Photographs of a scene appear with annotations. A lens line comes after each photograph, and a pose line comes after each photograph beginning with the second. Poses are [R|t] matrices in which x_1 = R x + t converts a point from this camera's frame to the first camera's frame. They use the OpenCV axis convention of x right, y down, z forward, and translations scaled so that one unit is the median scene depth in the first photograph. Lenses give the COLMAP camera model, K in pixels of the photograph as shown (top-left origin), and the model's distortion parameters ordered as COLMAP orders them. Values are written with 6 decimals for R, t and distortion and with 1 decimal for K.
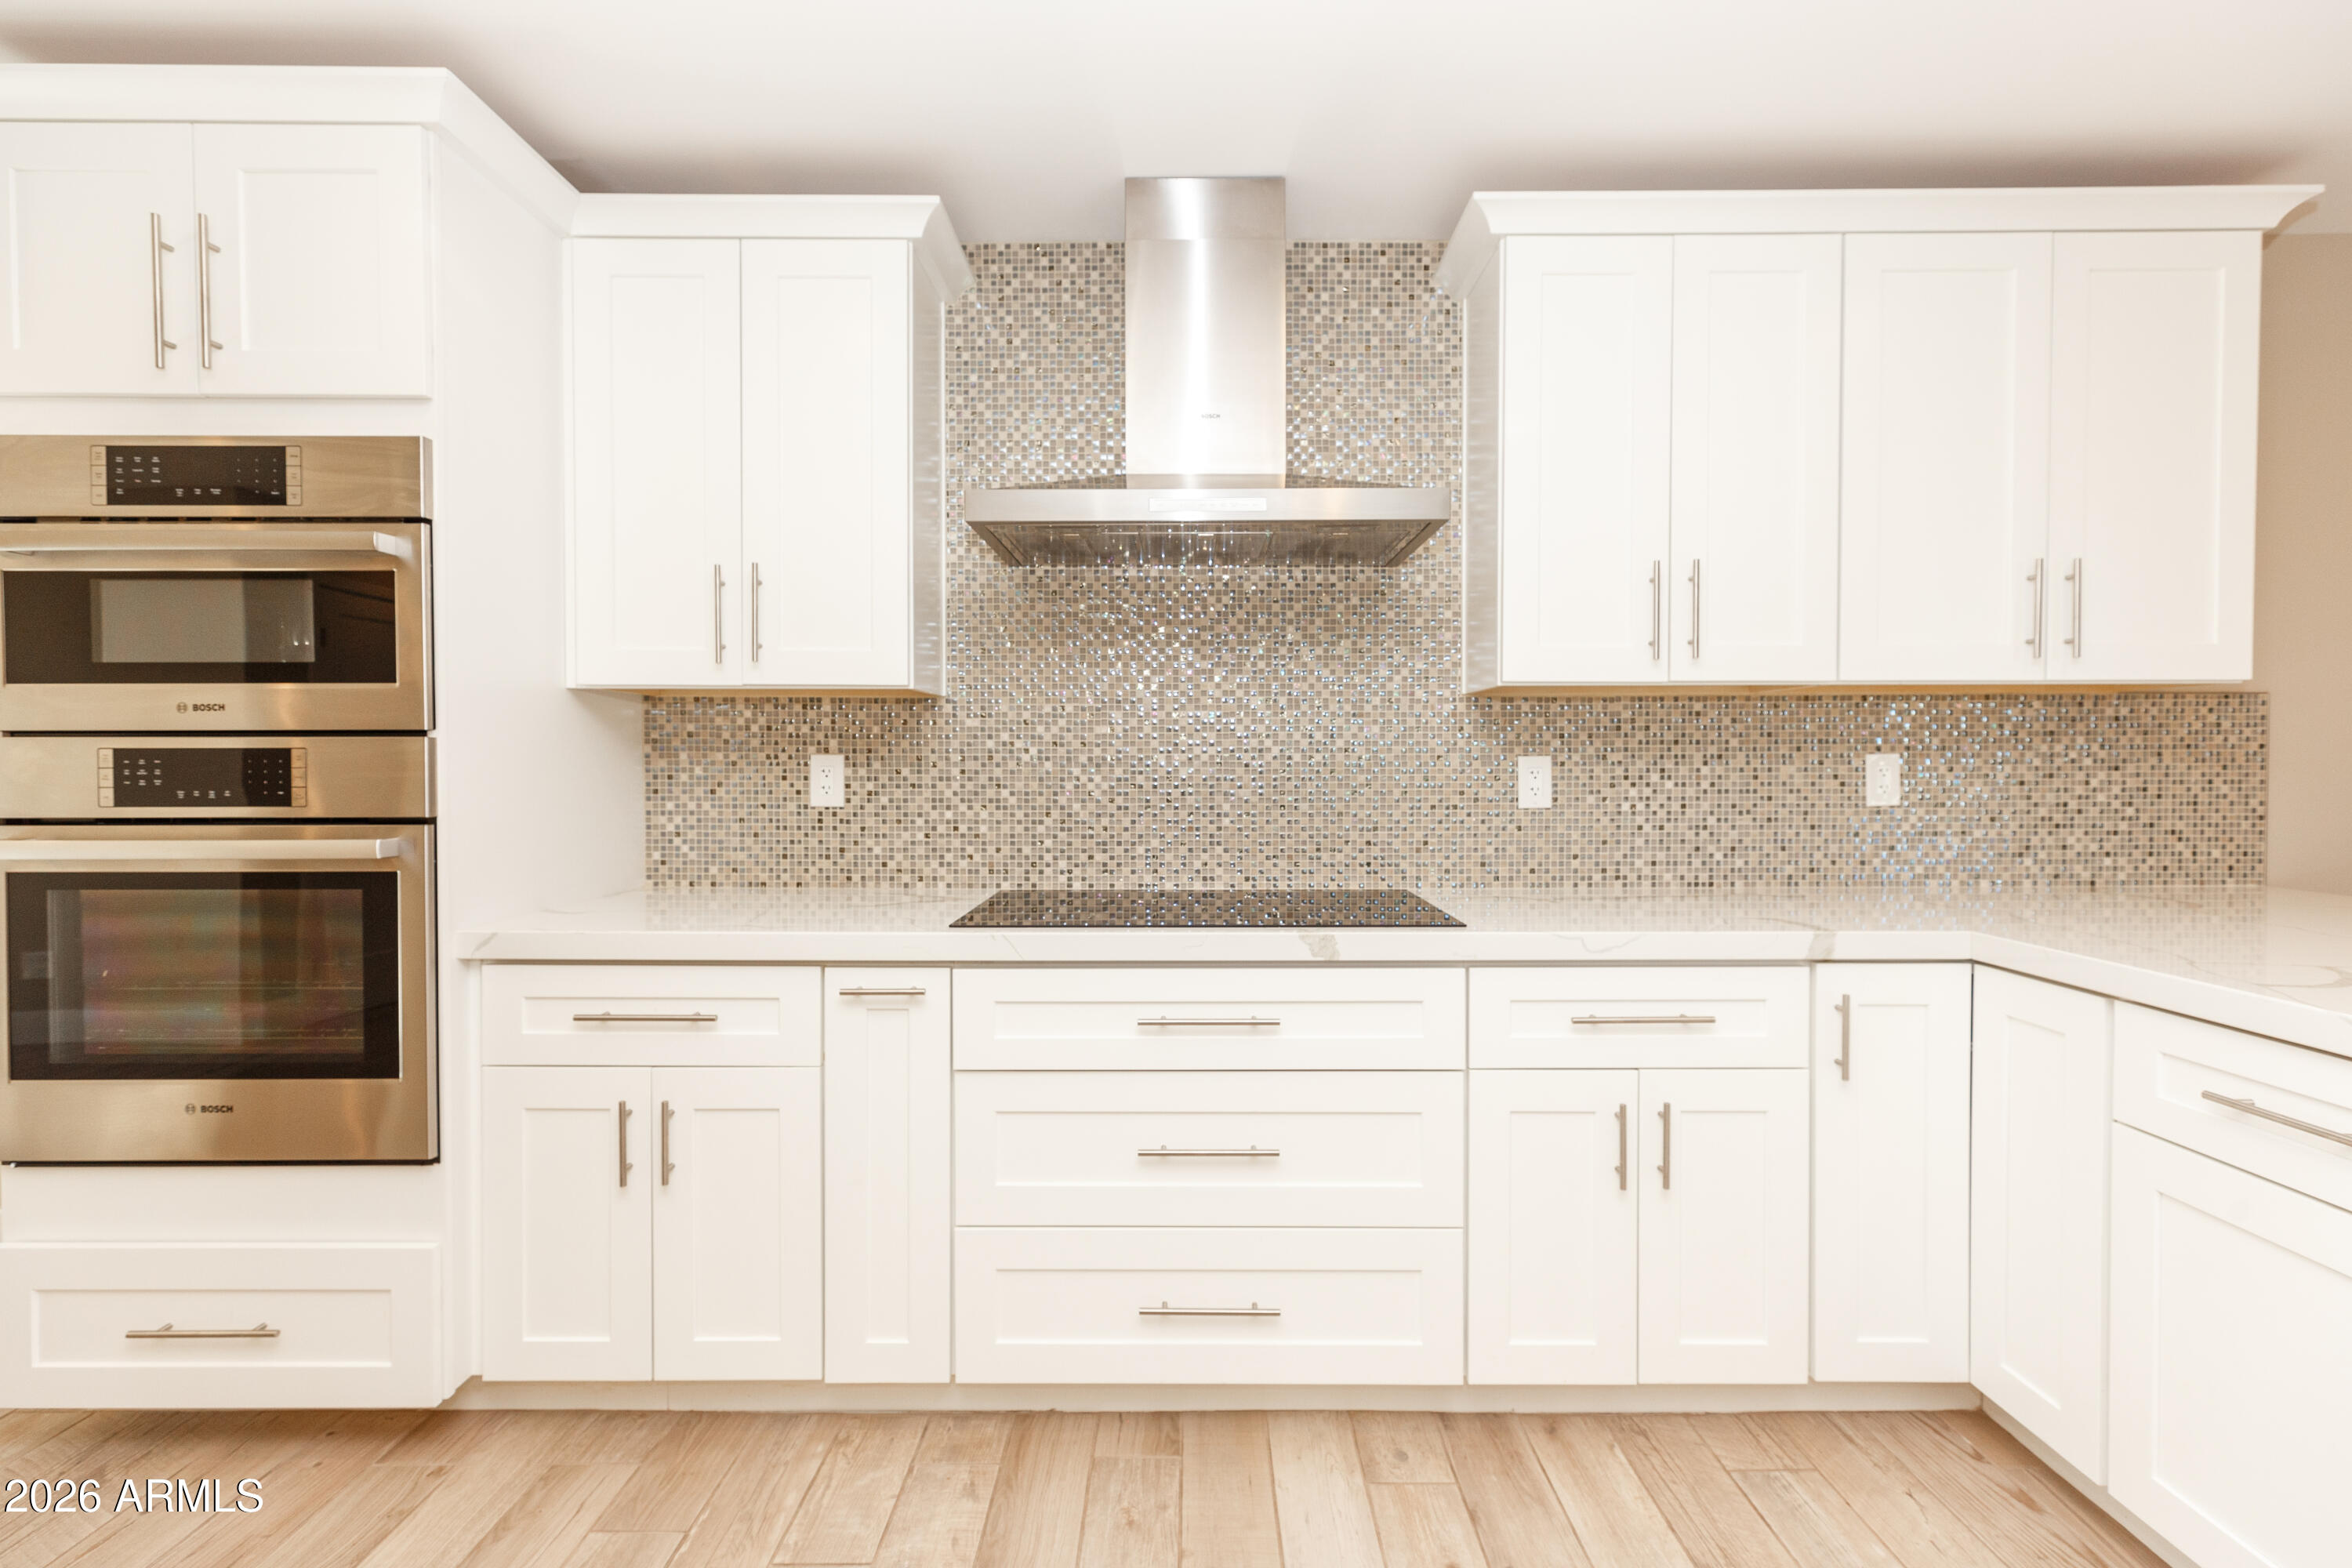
lens RADIAL K [[1094.0, 0, 1172.7], [0, 1094.0, 775.9], [0, 0, 1]] dist [0.009010, -0.000374]
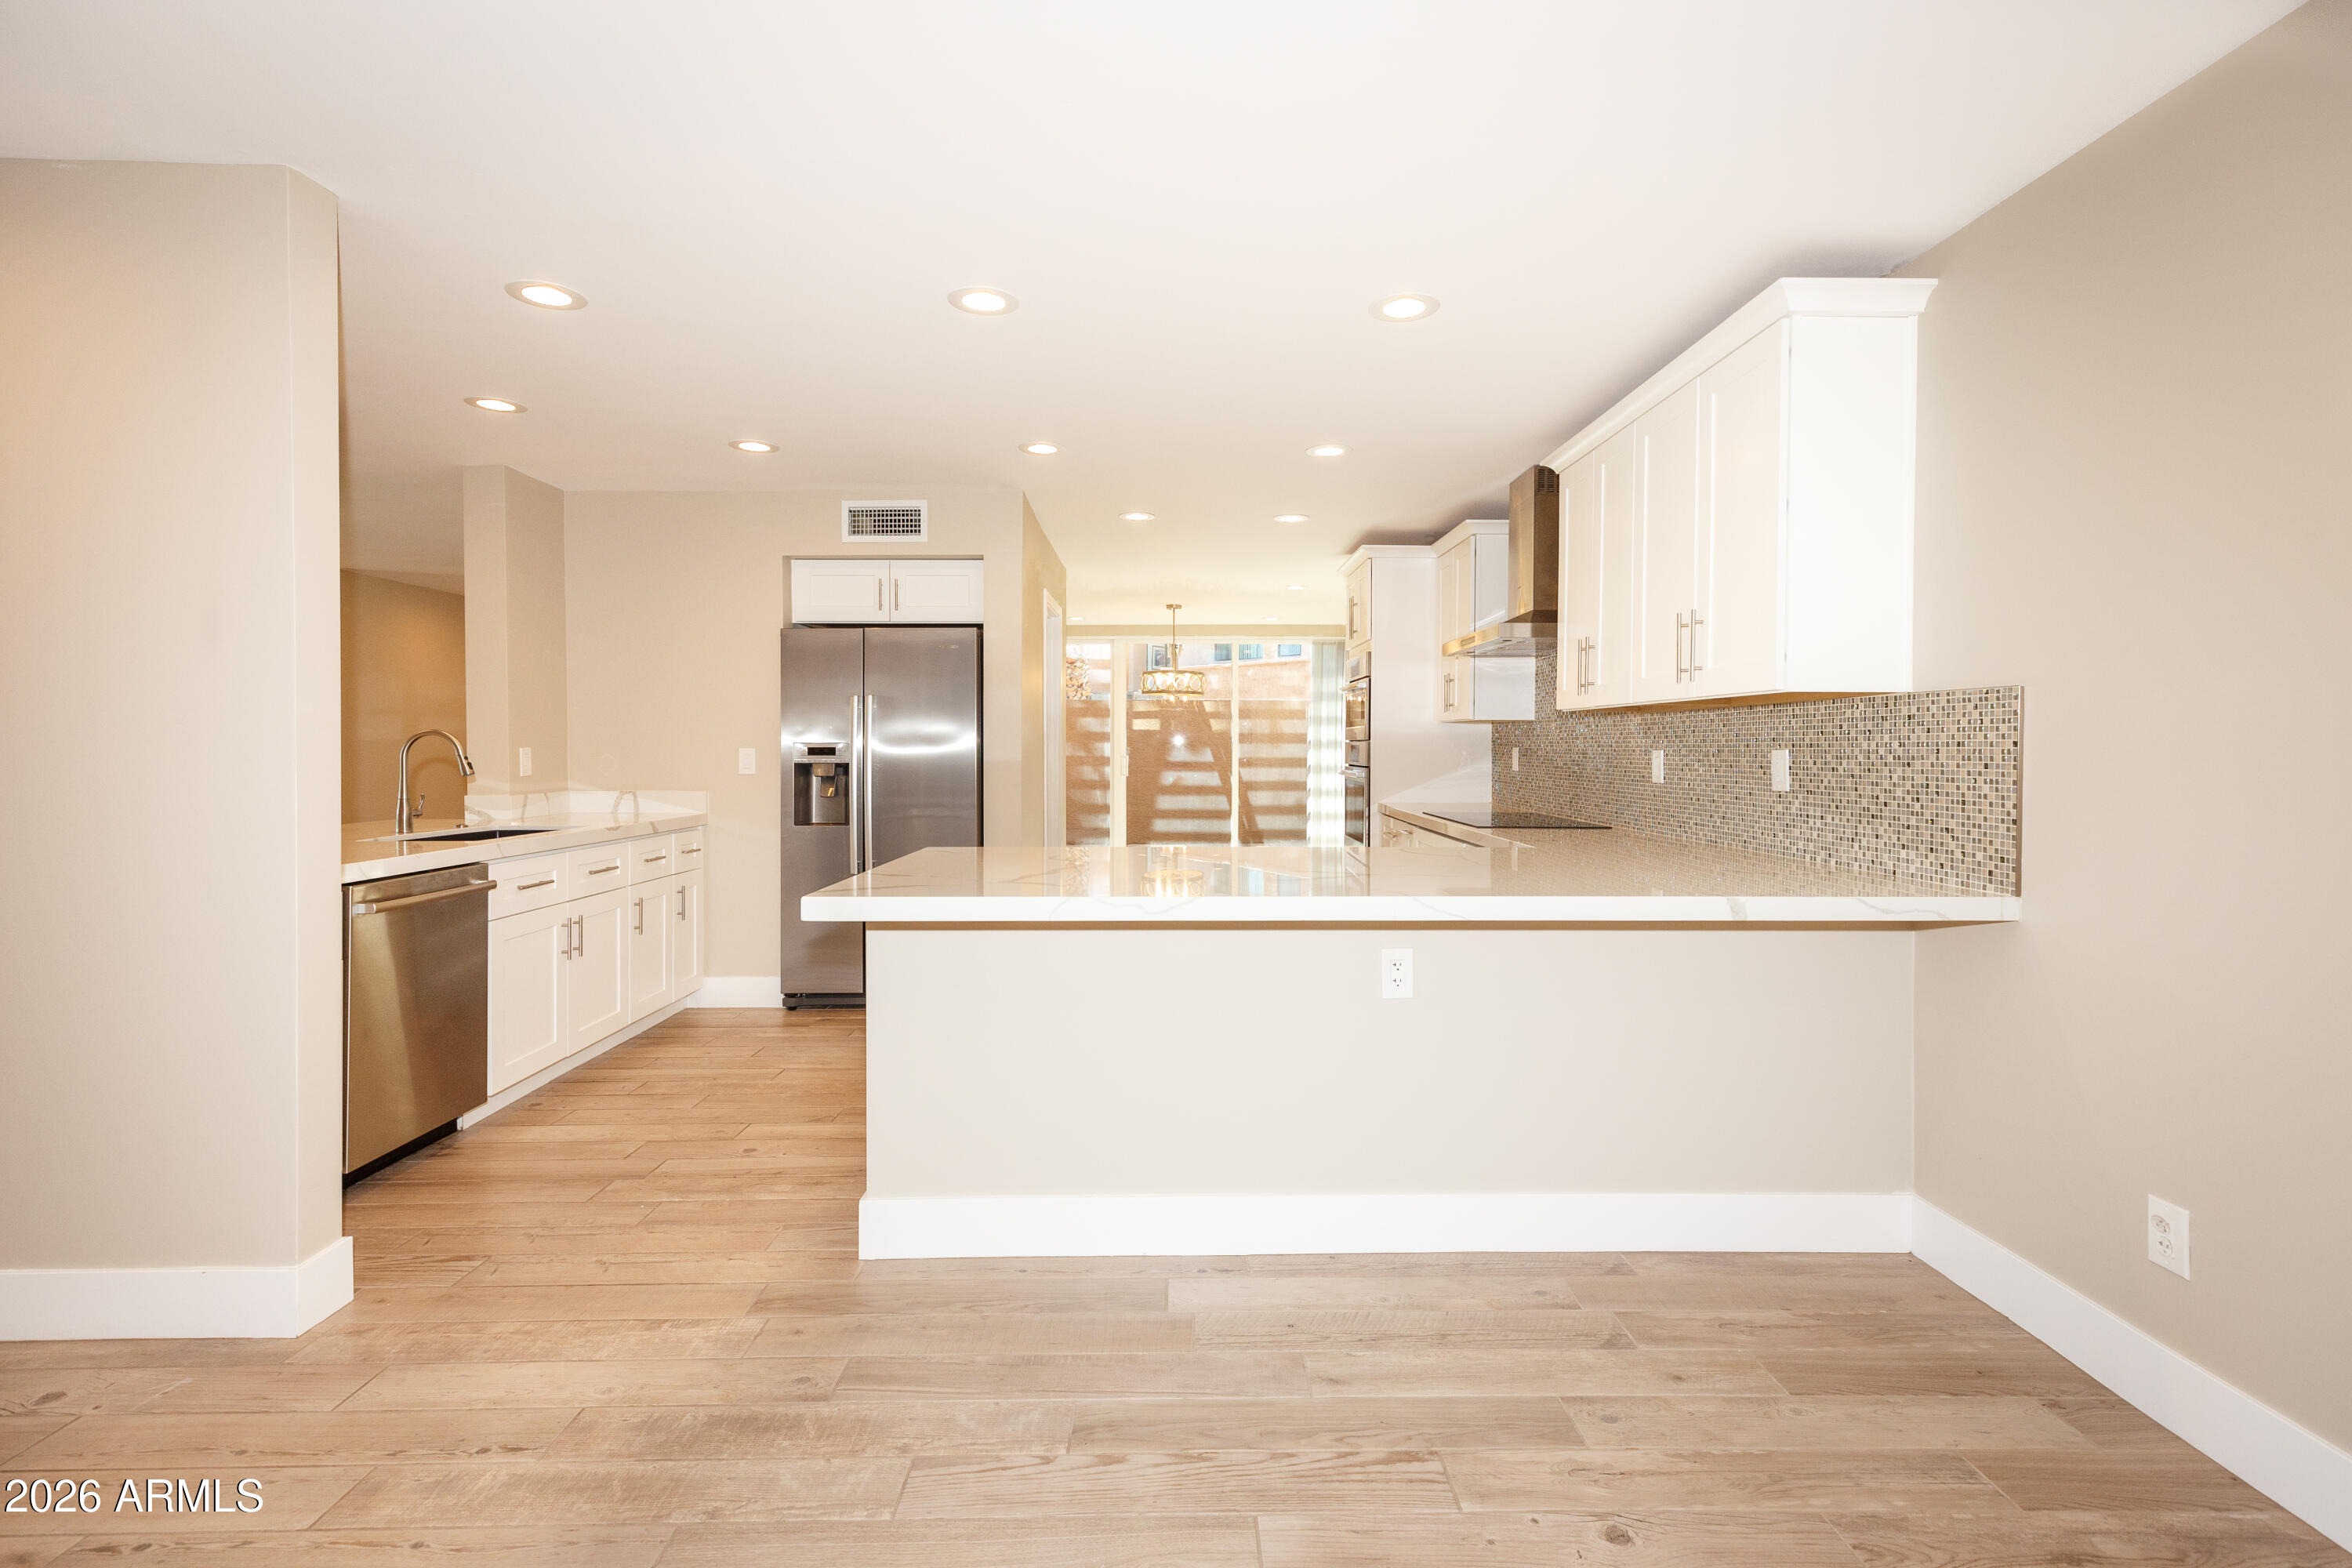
lens RADIAL K [[1094.0, 0, 1172.2], [0, 1094.0, 768.1], [0, 0, 1]] dist [0.009010, -0.000374]
pose [[0.040298, 0.024402, -0.998890, 1.866903], [-0.008156, 0.999676, 0.024092, -0.023069], [0.999154, 0.007176, 0.040484, 0.261427]]
